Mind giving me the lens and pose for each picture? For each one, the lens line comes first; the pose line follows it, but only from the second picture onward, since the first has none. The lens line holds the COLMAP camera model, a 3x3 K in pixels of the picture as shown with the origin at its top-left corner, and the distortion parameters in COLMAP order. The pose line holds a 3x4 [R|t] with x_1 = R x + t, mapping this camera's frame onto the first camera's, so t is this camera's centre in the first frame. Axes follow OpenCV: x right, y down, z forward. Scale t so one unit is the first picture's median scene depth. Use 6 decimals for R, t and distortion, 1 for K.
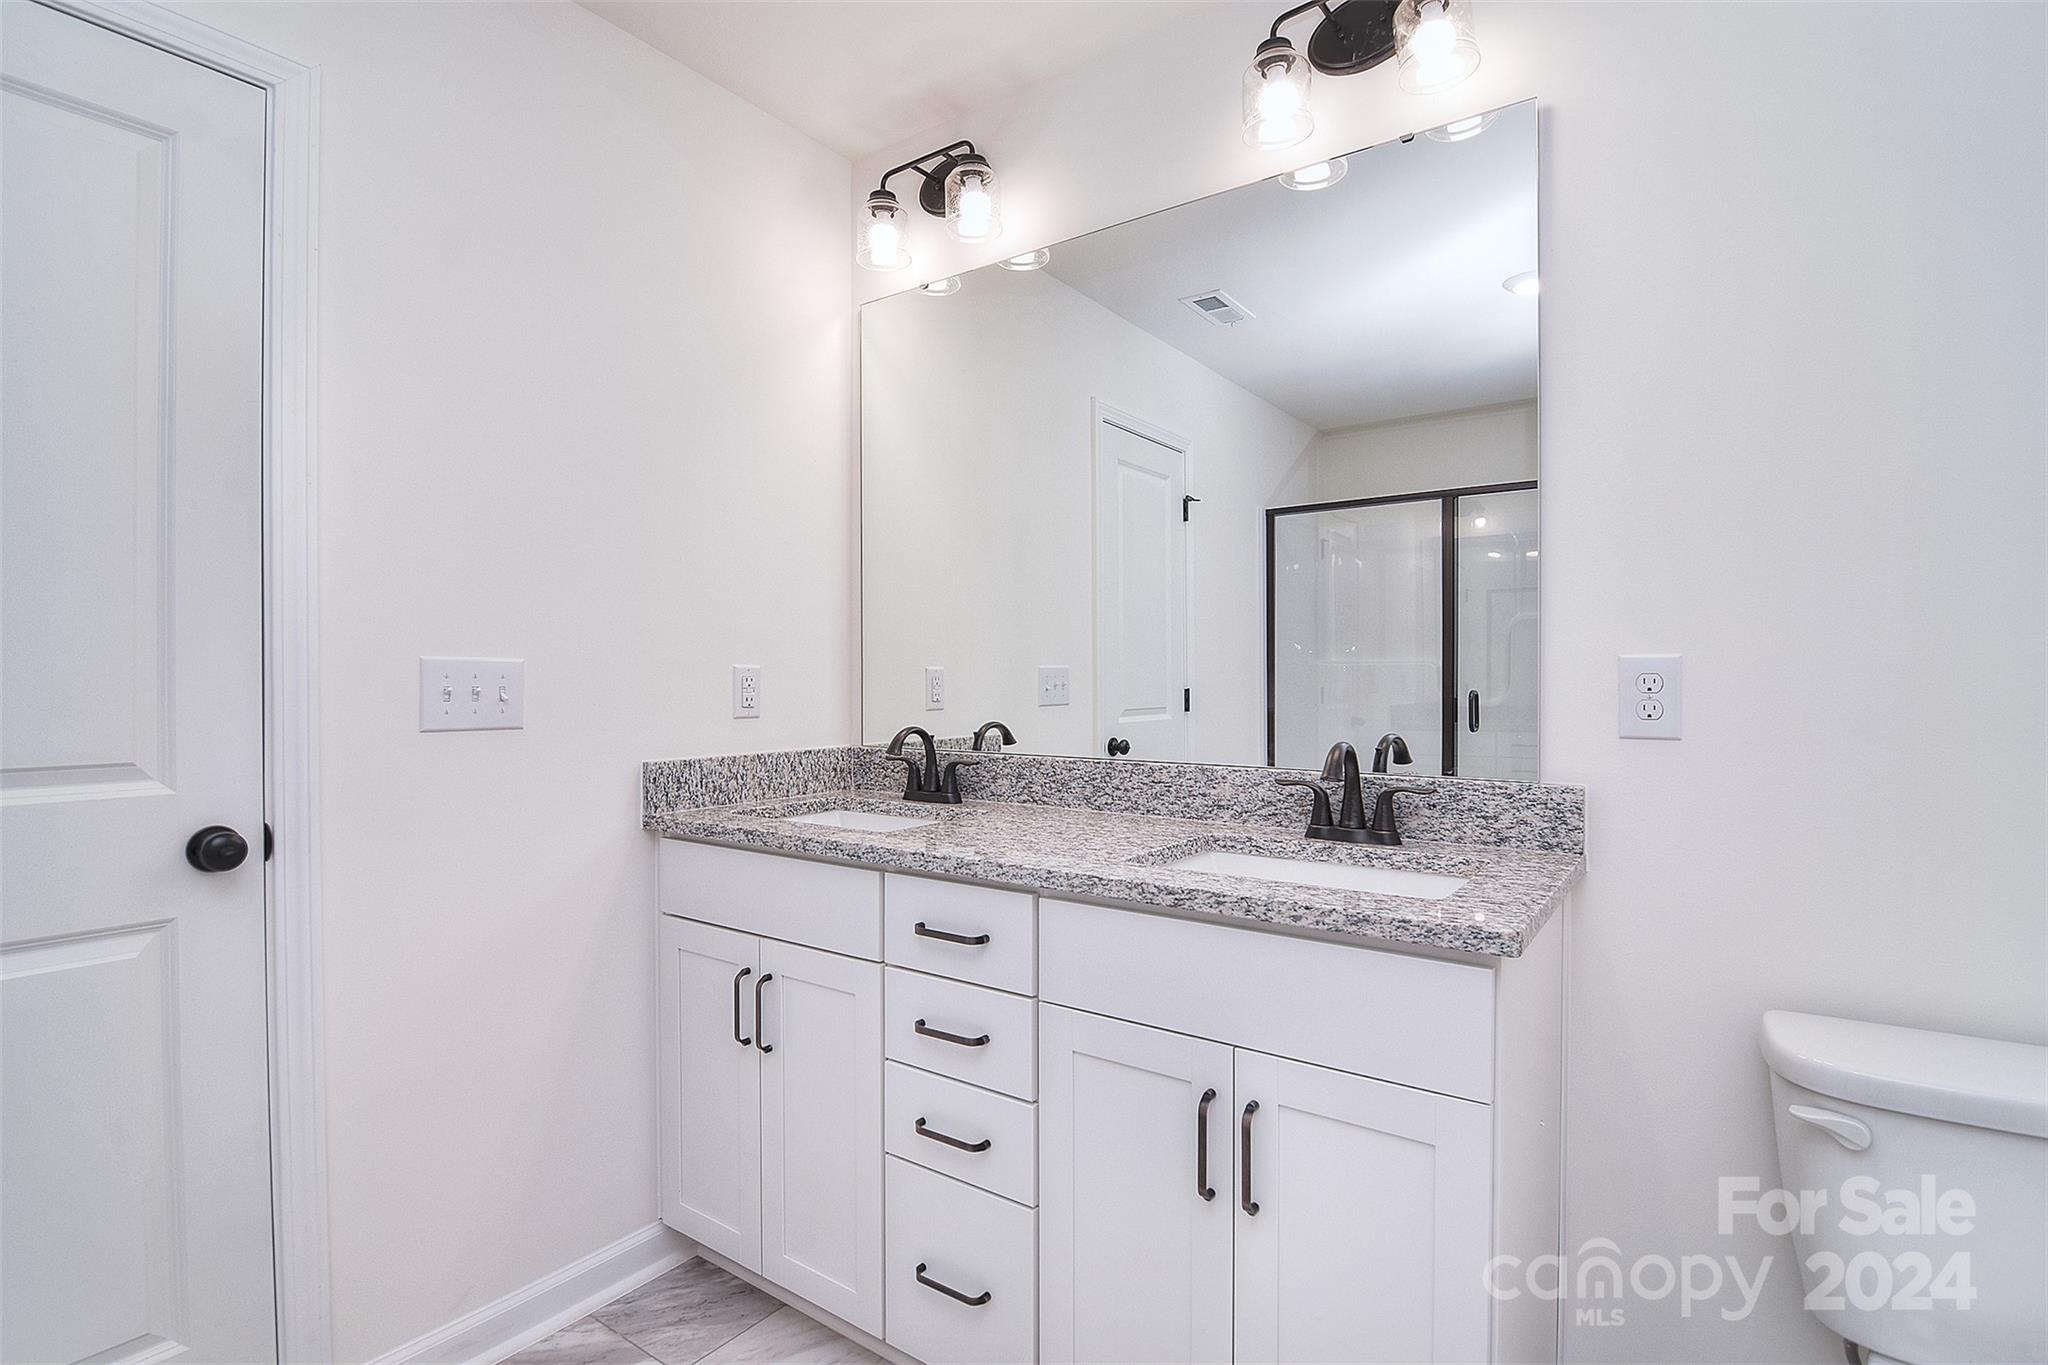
lens RADIAL K [[995.0, 0, 1030.6], [0, 995.0, 678.1], [0, 0, 1]] dist [-0.001274, 0.000374]
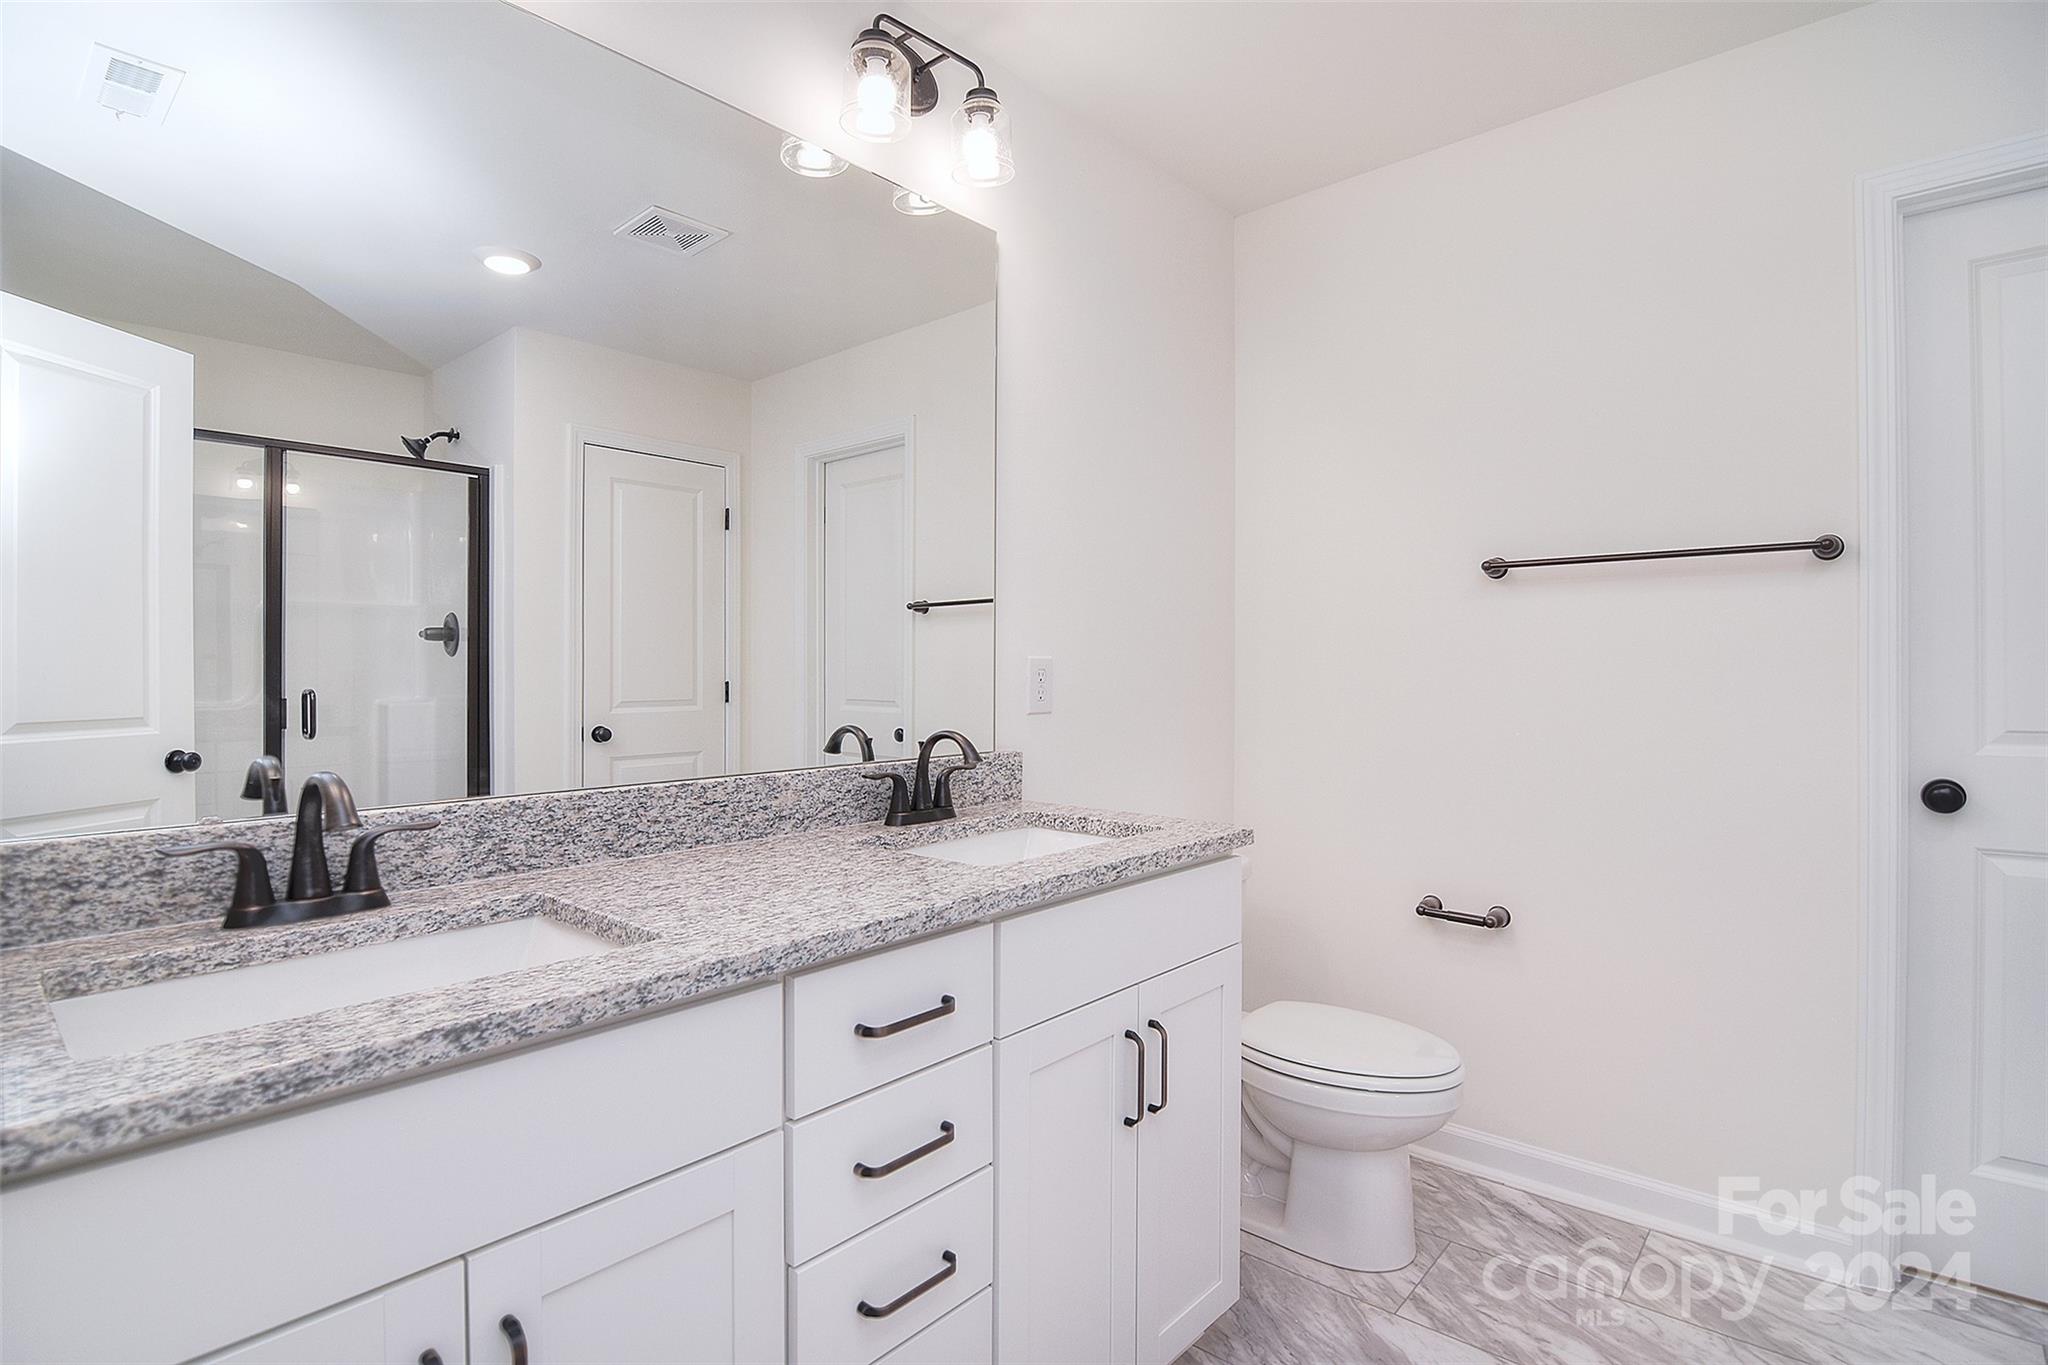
lens RADIAL K [[995.0, 0, 1030.8], [0, 995.0, 680.2], [0, 0, 1]] dist [-0.001274, 0.000374]
pose [[0.104886, -0.008585, 0.994447, -0.663504], [0.005243, 0.999954, 0.008079, 0.000566], [-0.994470, 0.004367, 0.104926, 0.682381]]
